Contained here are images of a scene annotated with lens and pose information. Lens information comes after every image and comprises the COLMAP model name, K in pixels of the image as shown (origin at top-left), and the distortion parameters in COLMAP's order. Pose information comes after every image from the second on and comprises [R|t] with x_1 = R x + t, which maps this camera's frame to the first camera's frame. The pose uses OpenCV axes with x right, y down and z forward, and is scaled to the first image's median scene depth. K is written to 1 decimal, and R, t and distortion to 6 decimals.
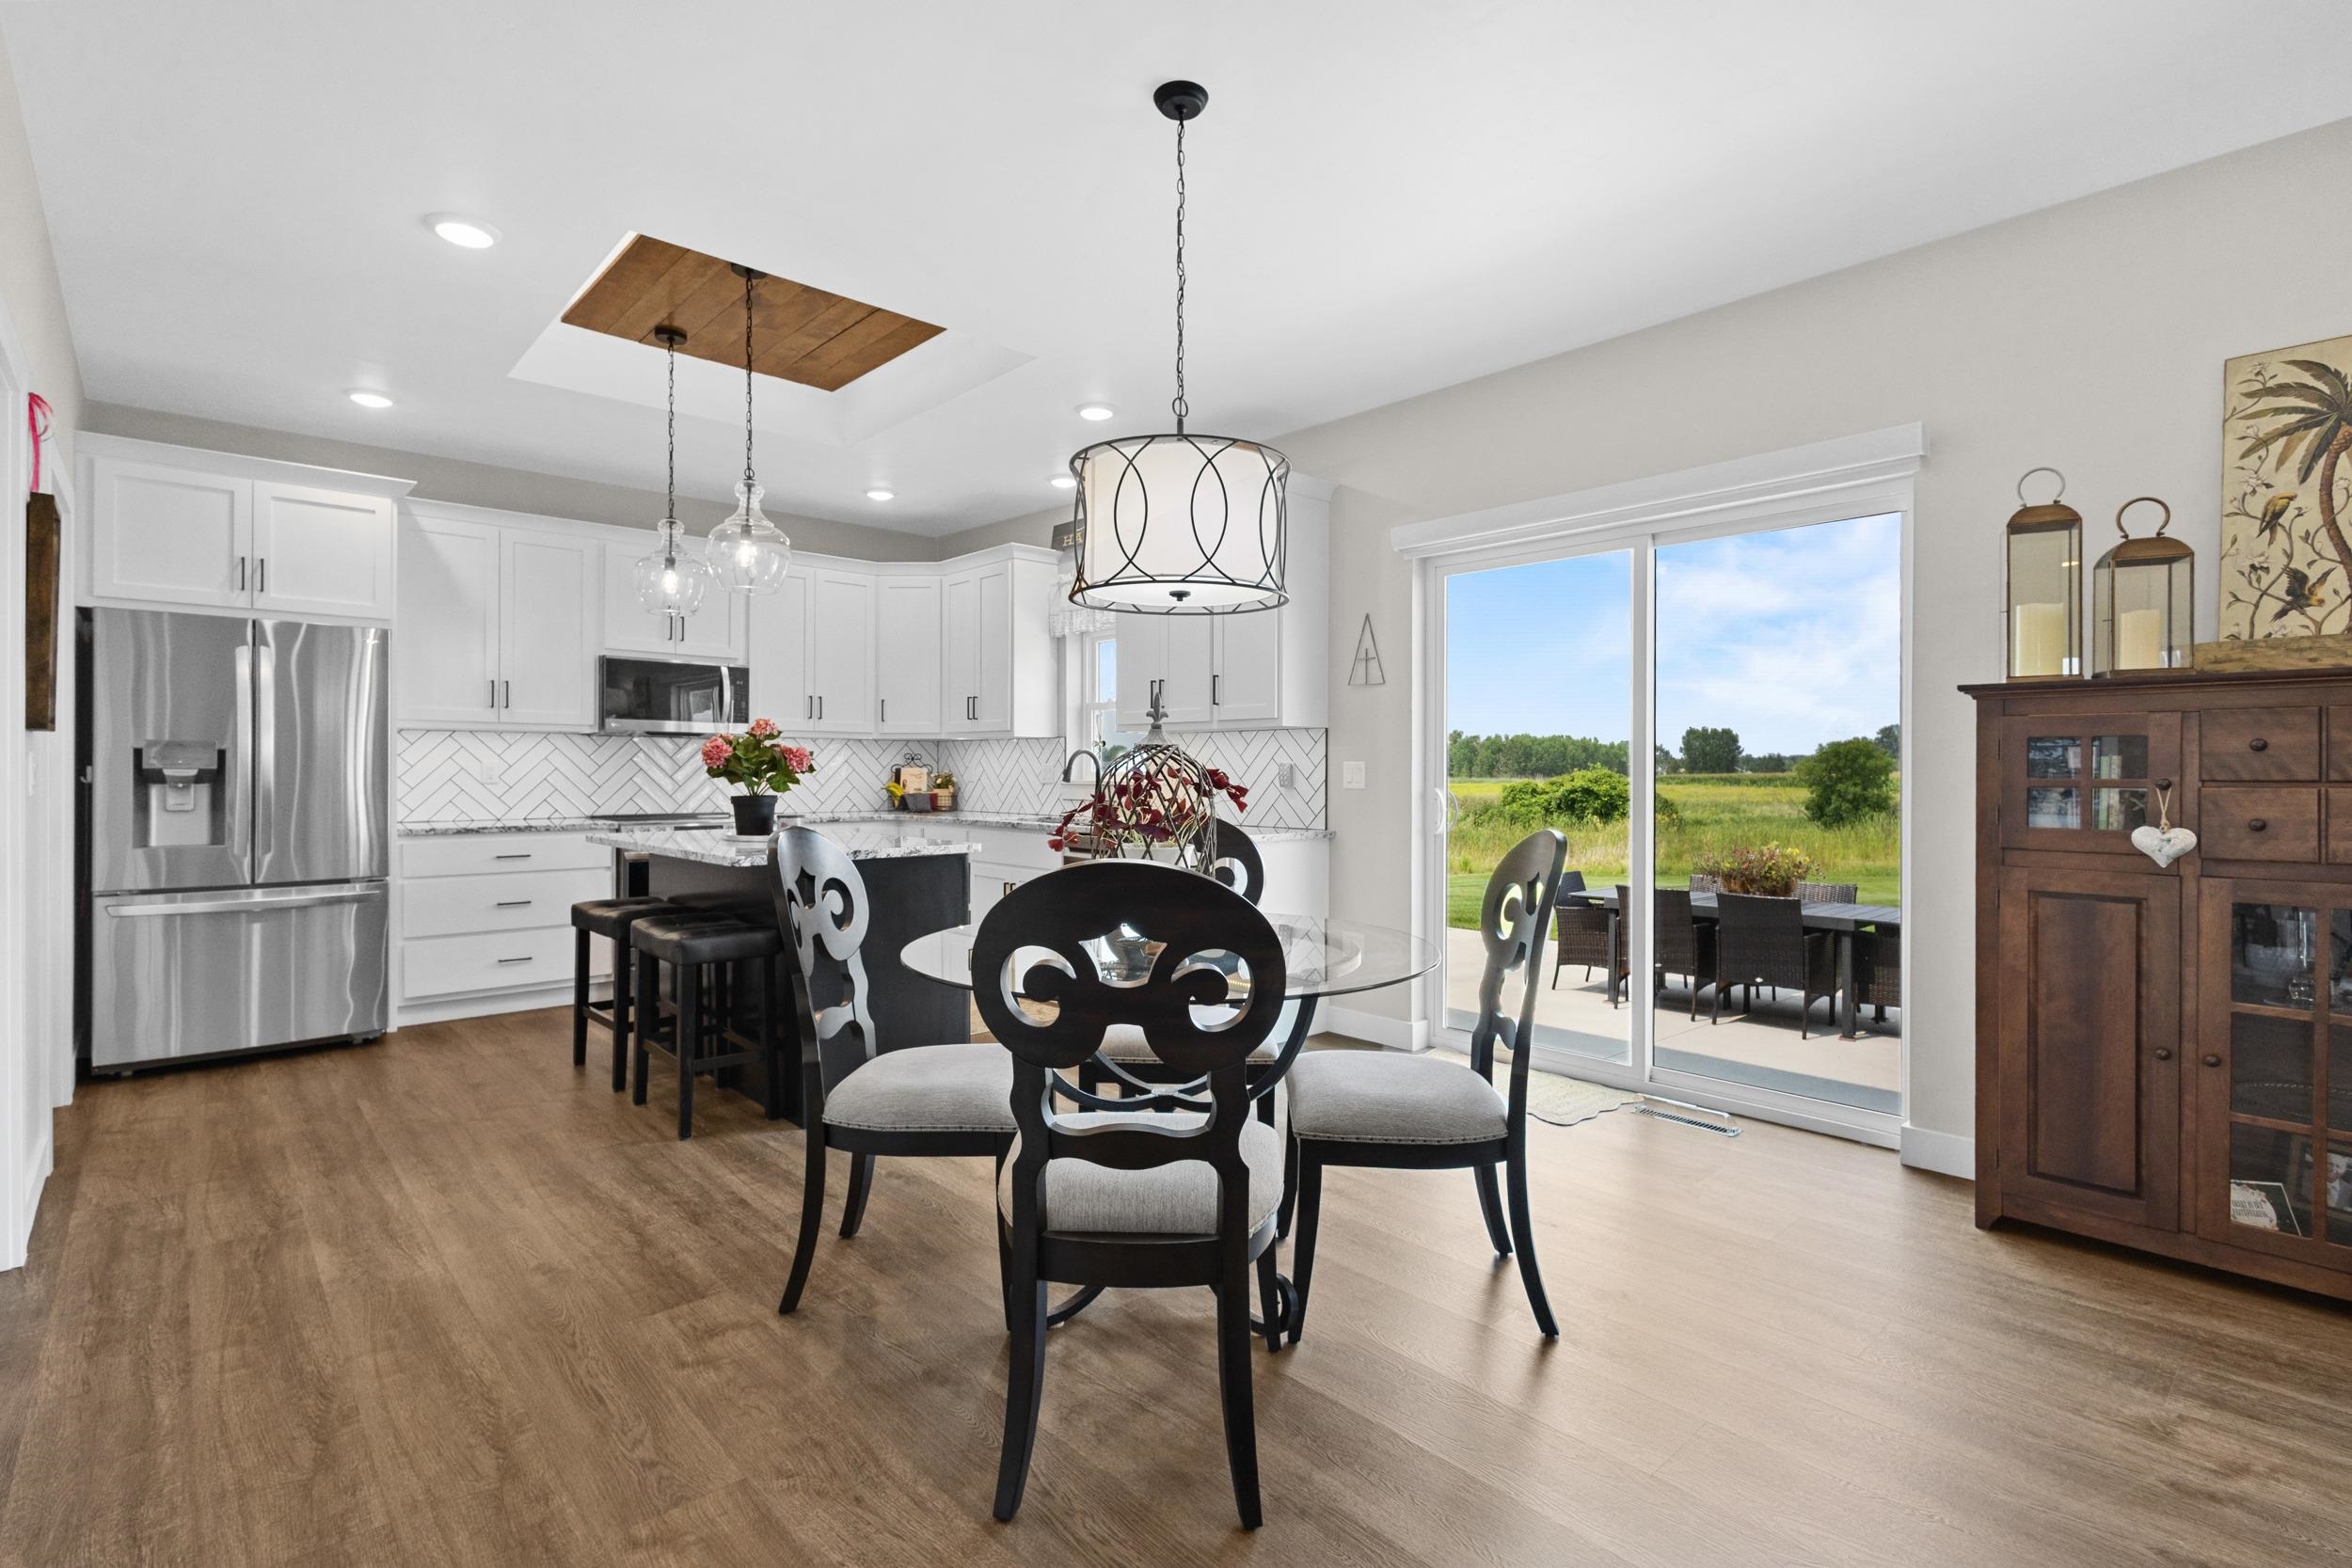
lens RADIAL K [[1096.6, 0, 1172.6], [0, 1096.6, 777.3], [0, 0, 1]] dist [0.004109, 0.000479]
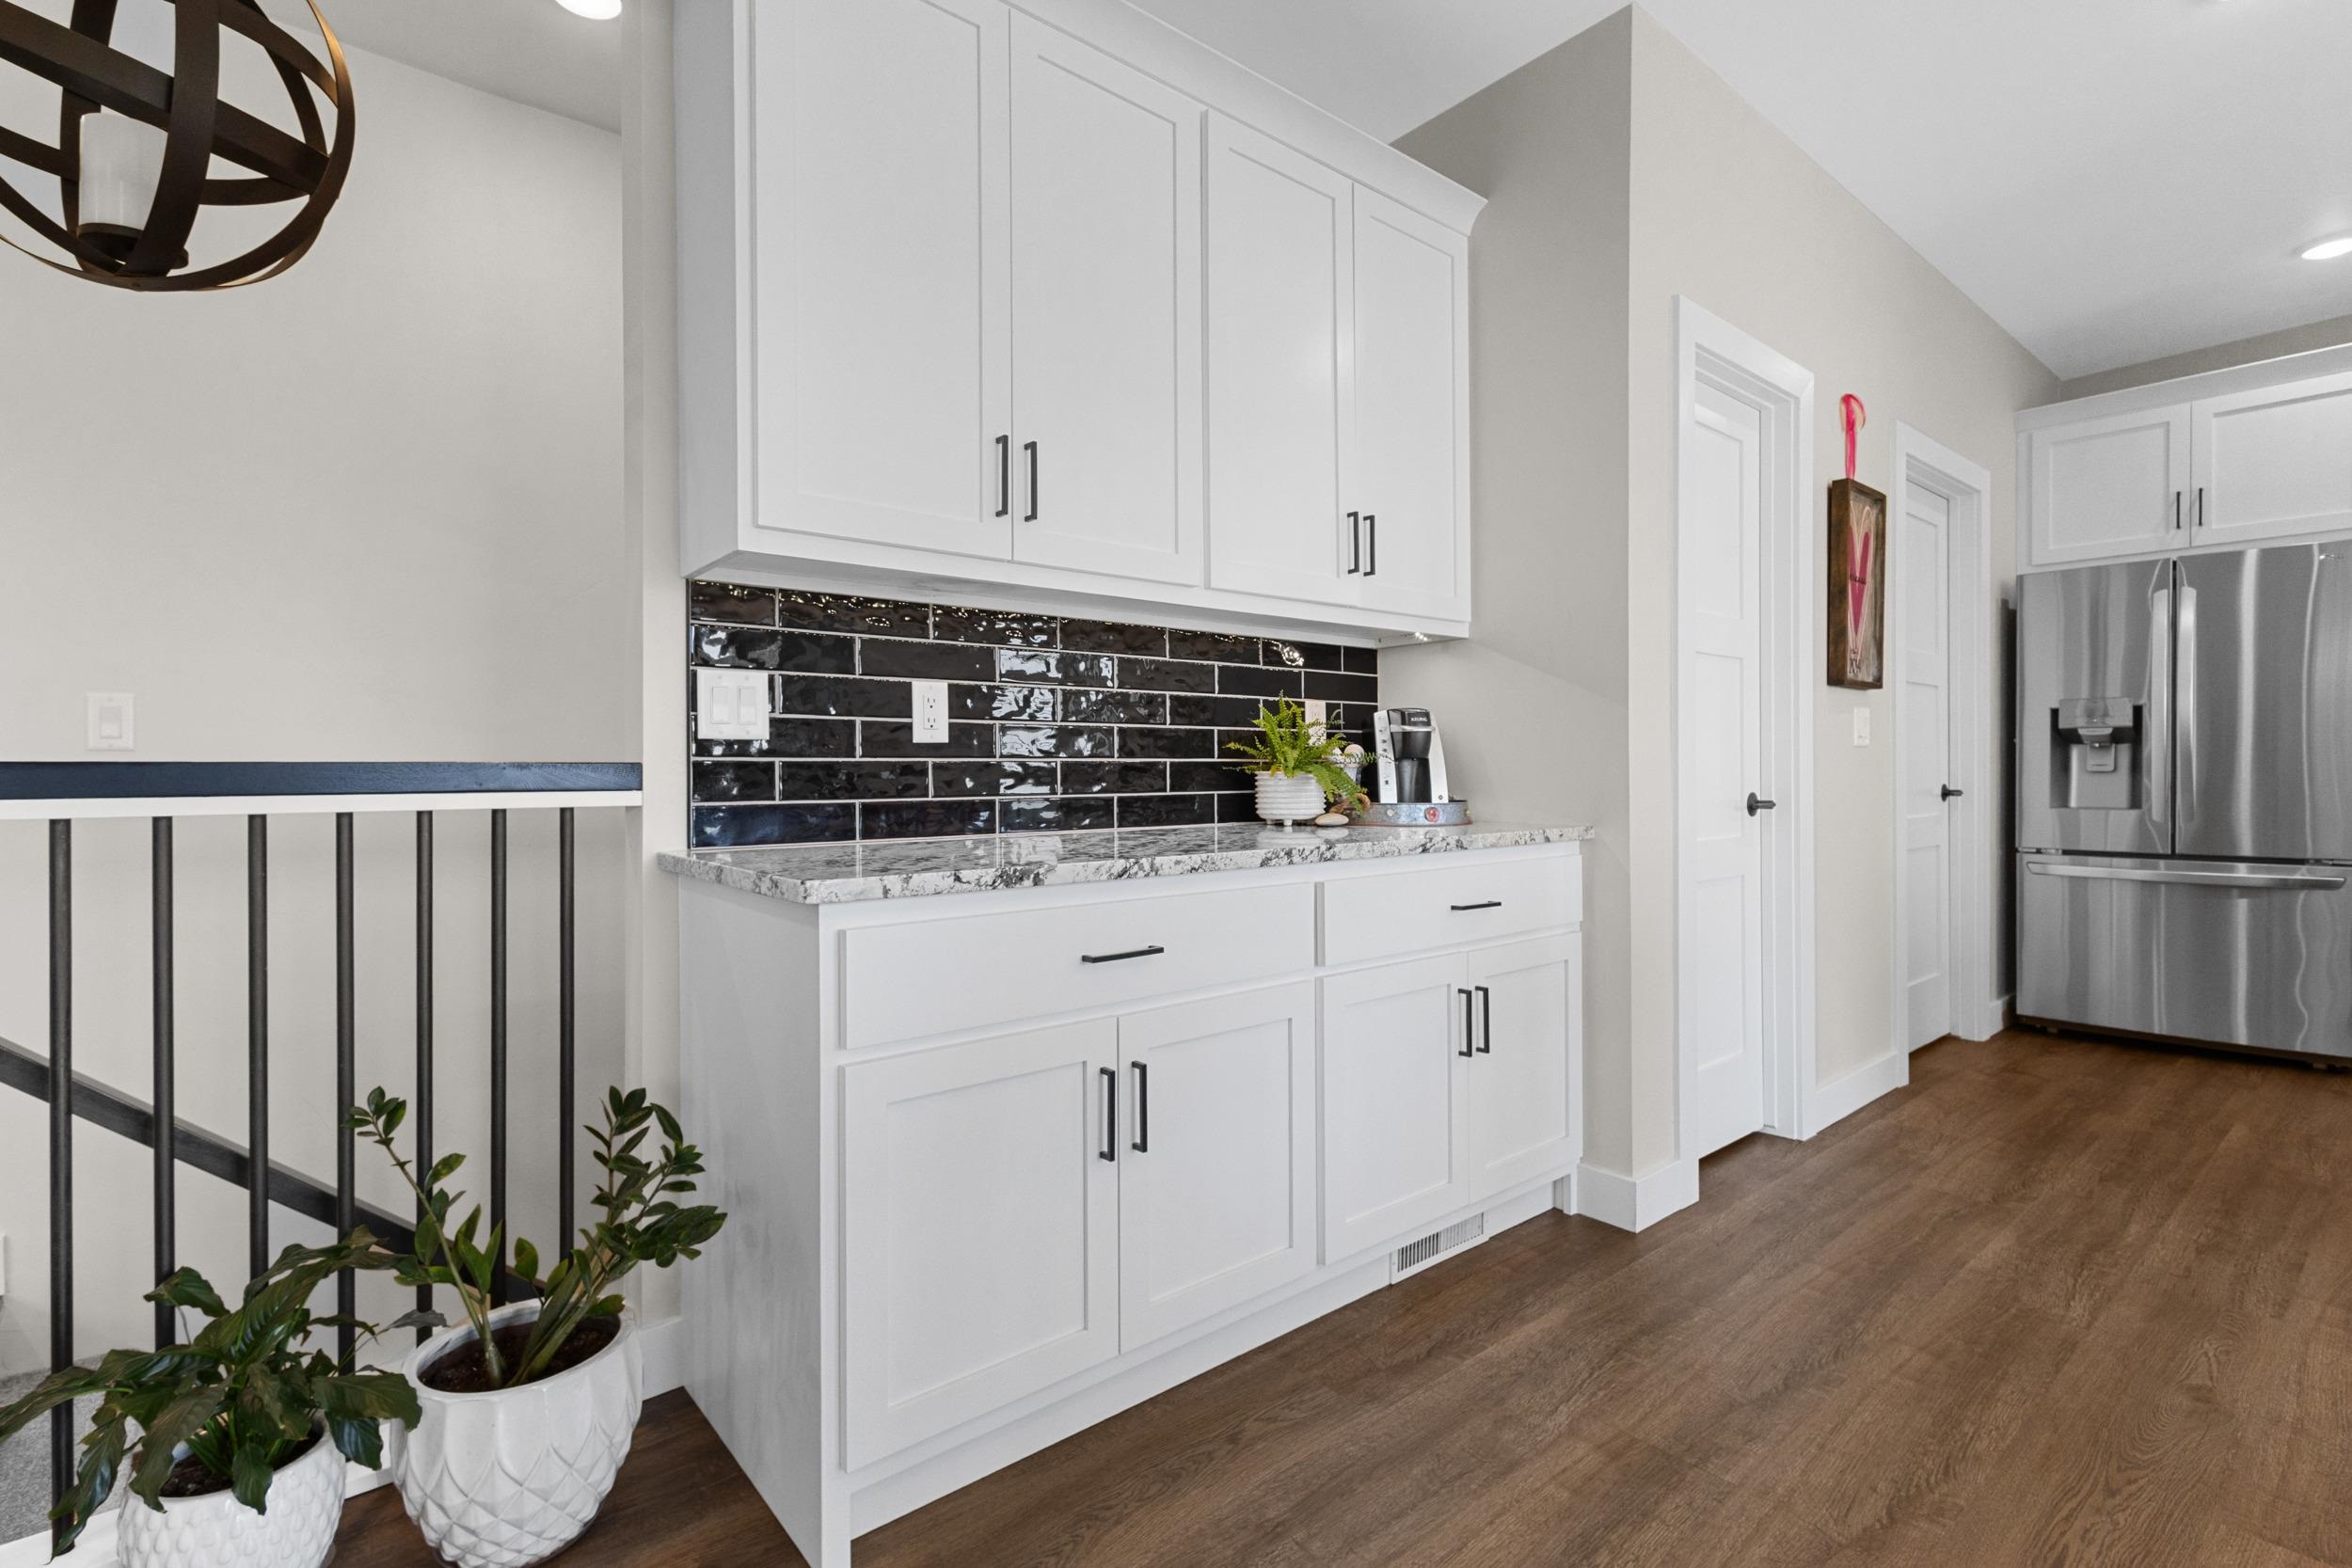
lens RADIAL K [[1096.6, 0, 1172.6], [0, 1096.6, 777.3], [0, 0, 1]] dist [0.004109, 0.000479]
pose [[-0.039560, 0.003176, -0.999212, 0.089193], [0.002013, 0.999993, 0.003099, 0.029466], [0.999215, -0.001889, -0.039566, 0.216947]]
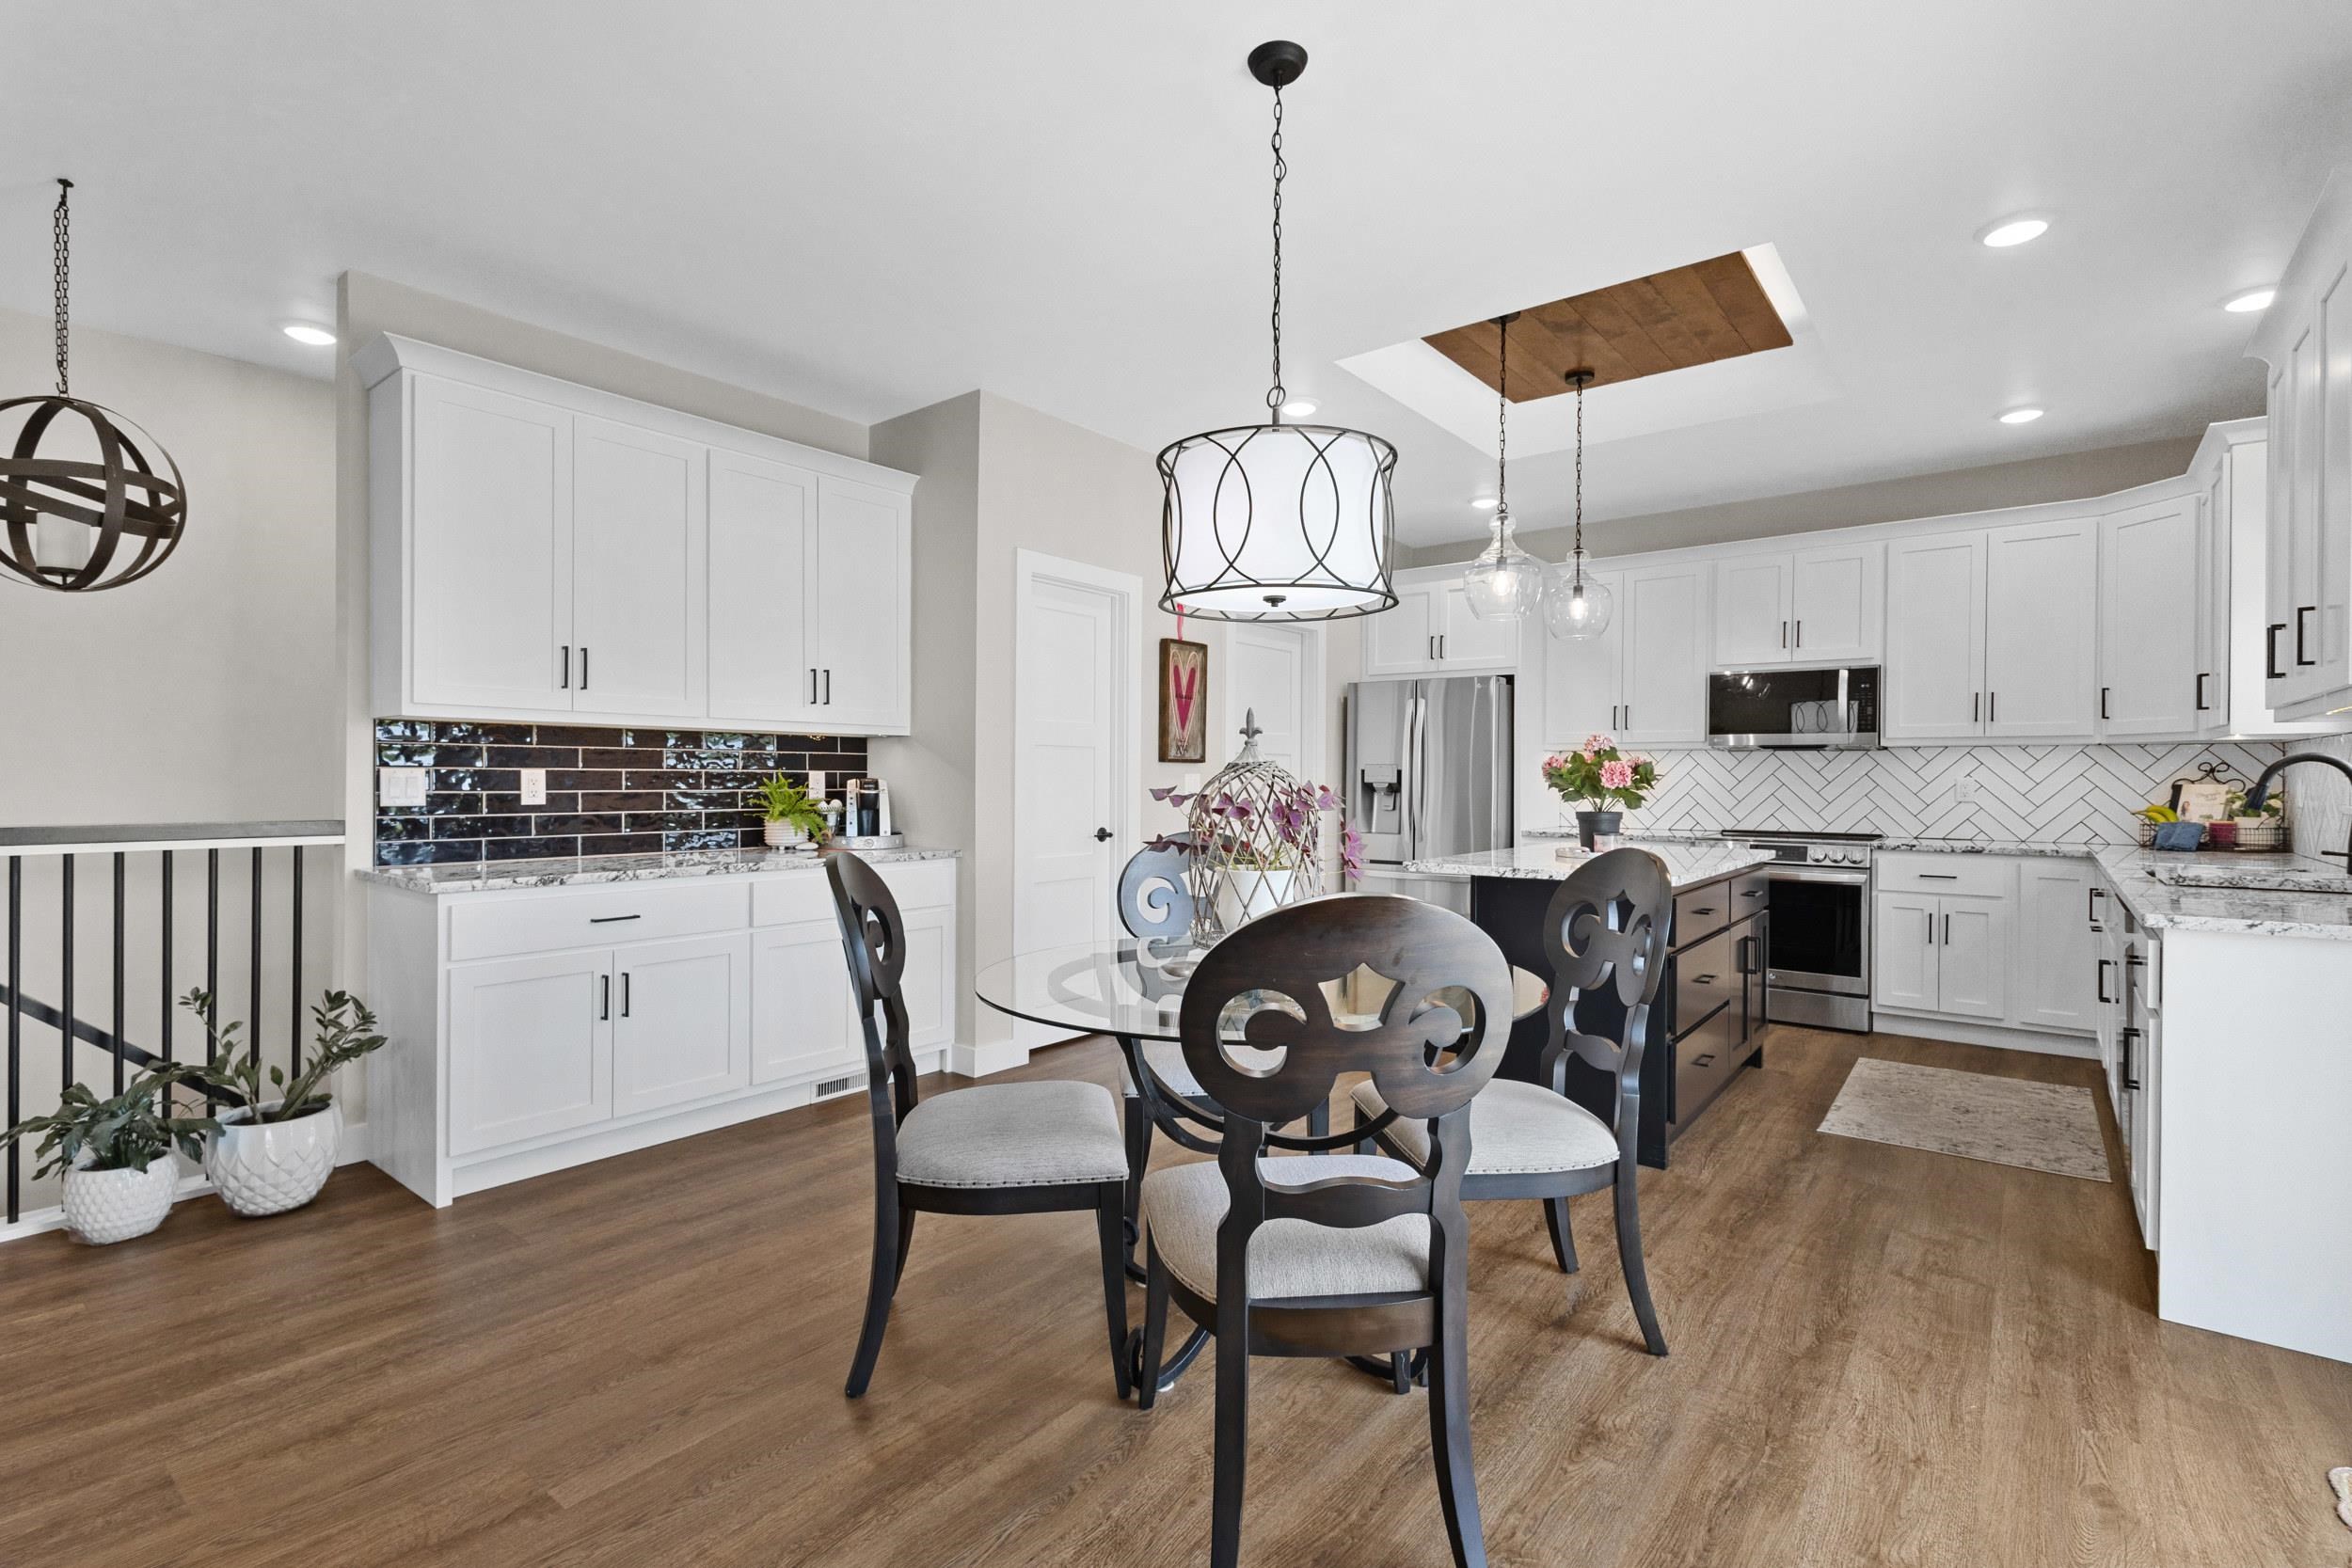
lens RADIAL K [[1079.4, 0, 1170.6], [0, 1079.4, 788.6], [0, 0, 1]] dist [0.004737, -0.000687]
pose [[0.158149, 0.009113, -0.987373, 0.512544], [-0.009431, 0.999926, 0.007718, -0.008199], [0.987370, 0.008091, 0.158223, 0.445712]]
